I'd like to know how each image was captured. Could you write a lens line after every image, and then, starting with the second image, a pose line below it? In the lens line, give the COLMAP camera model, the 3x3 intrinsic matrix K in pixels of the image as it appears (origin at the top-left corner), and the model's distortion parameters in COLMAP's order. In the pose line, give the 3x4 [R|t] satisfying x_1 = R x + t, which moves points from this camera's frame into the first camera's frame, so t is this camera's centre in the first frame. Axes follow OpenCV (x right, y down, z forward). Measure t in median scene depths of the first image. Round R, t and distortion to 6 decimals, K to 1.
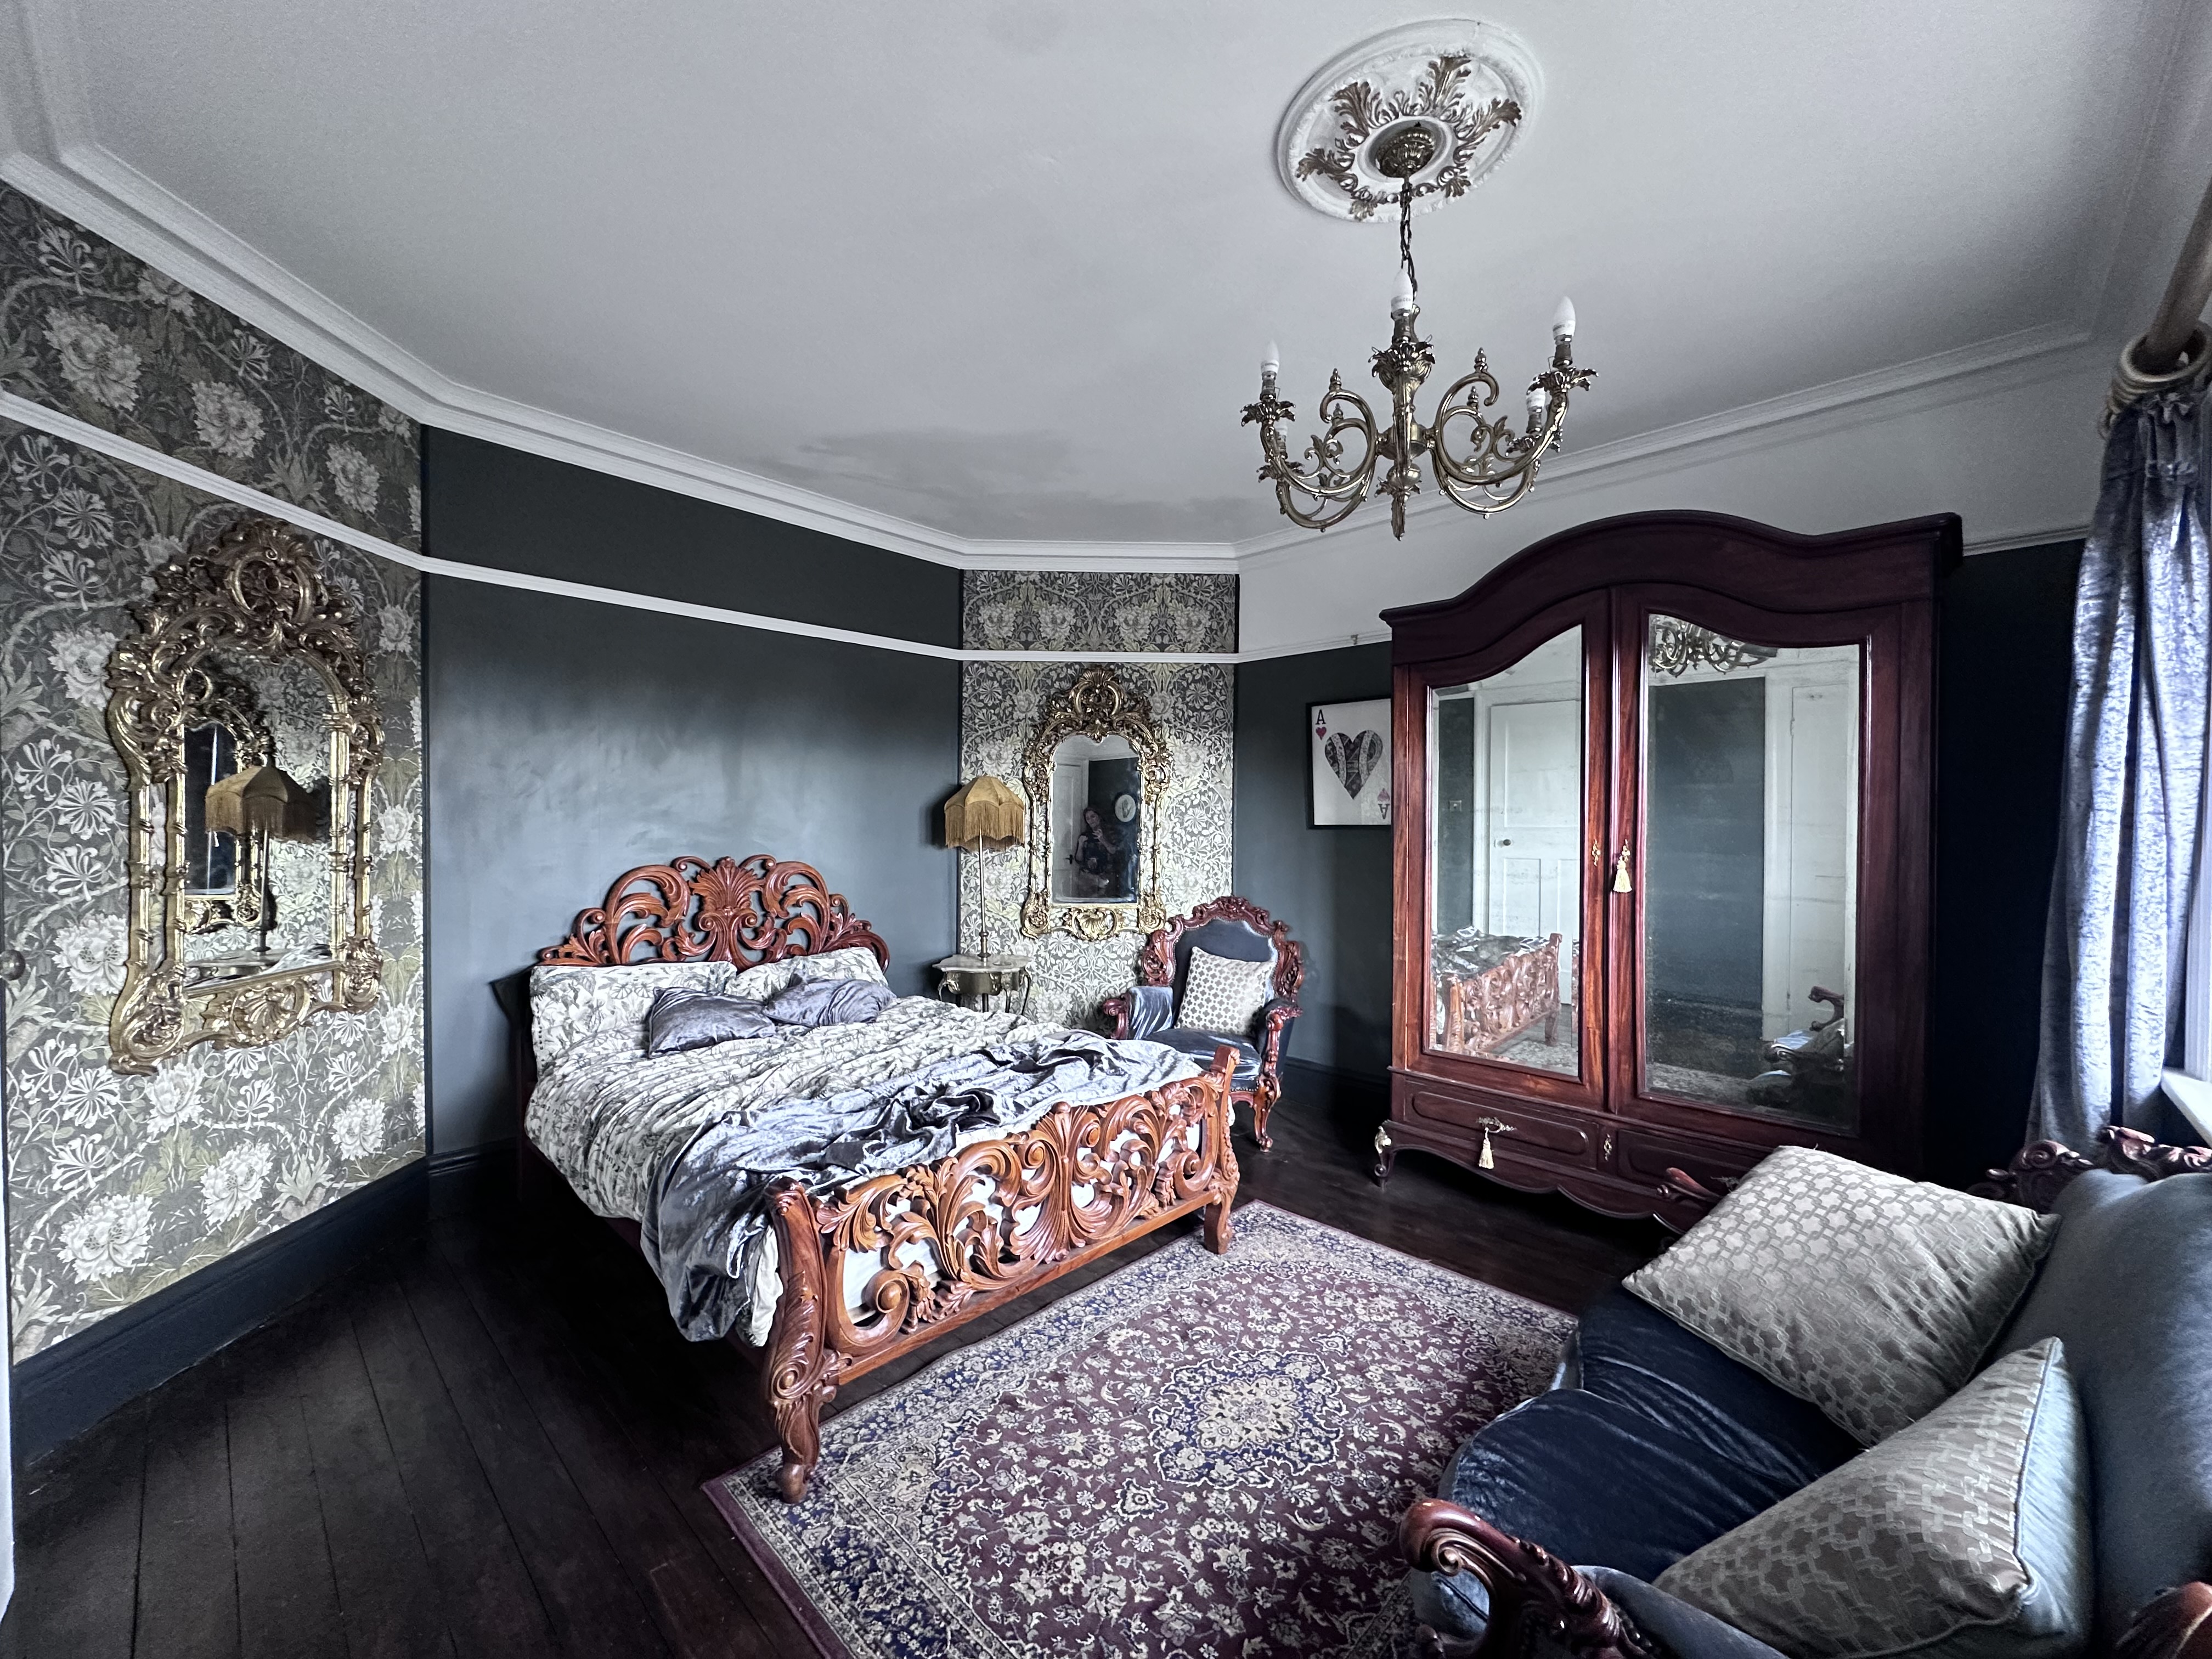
lens RADIAL K [[877.9, 0, 1112.1], [0, 877.9, 826.3], [0, 0, 1]] dist [0.002675, 0.000099]
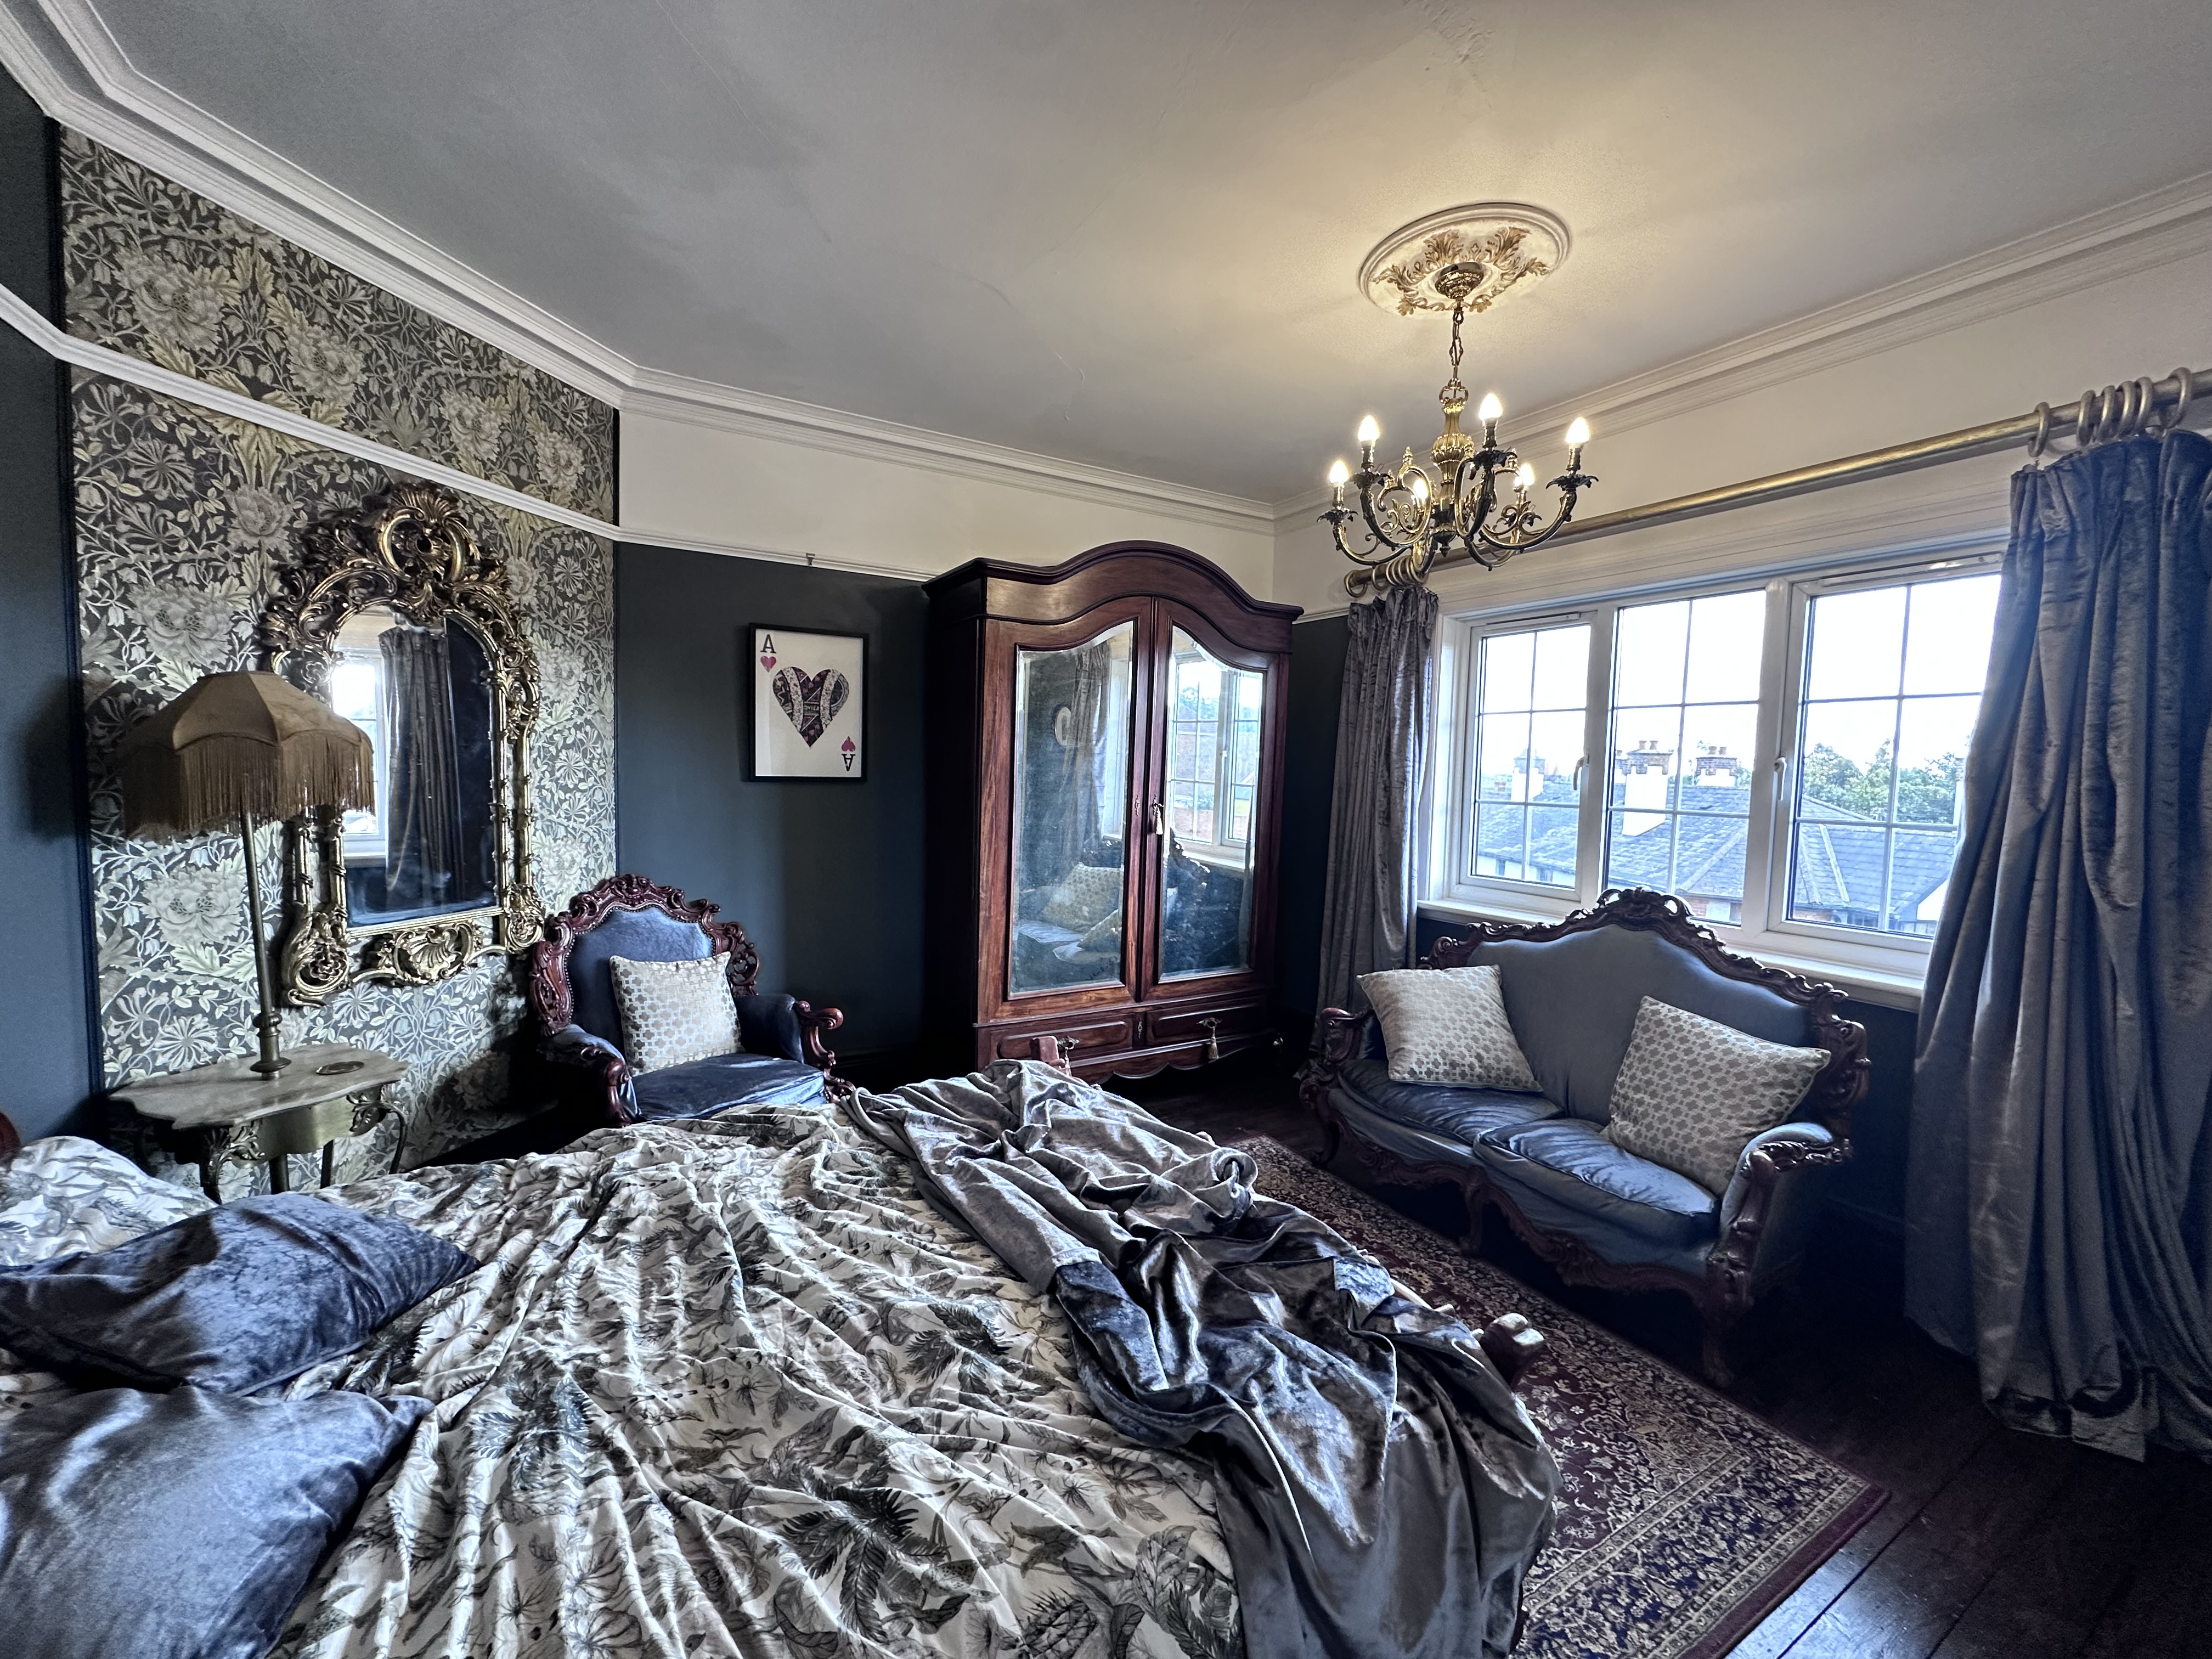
lens RADIAL K [[877.9, 0, 1104.4], [0, 877.9, 825.3], [0, 0, 1]] dist [0.002675, 0.000099]
pose [[0.280548, -0.061506, 0.957867, -0.432016], [-0.019594, 0.997370, 0.069782, -0.018031], [-0.959640, -0.038346, 0.278605, 0.433520]]
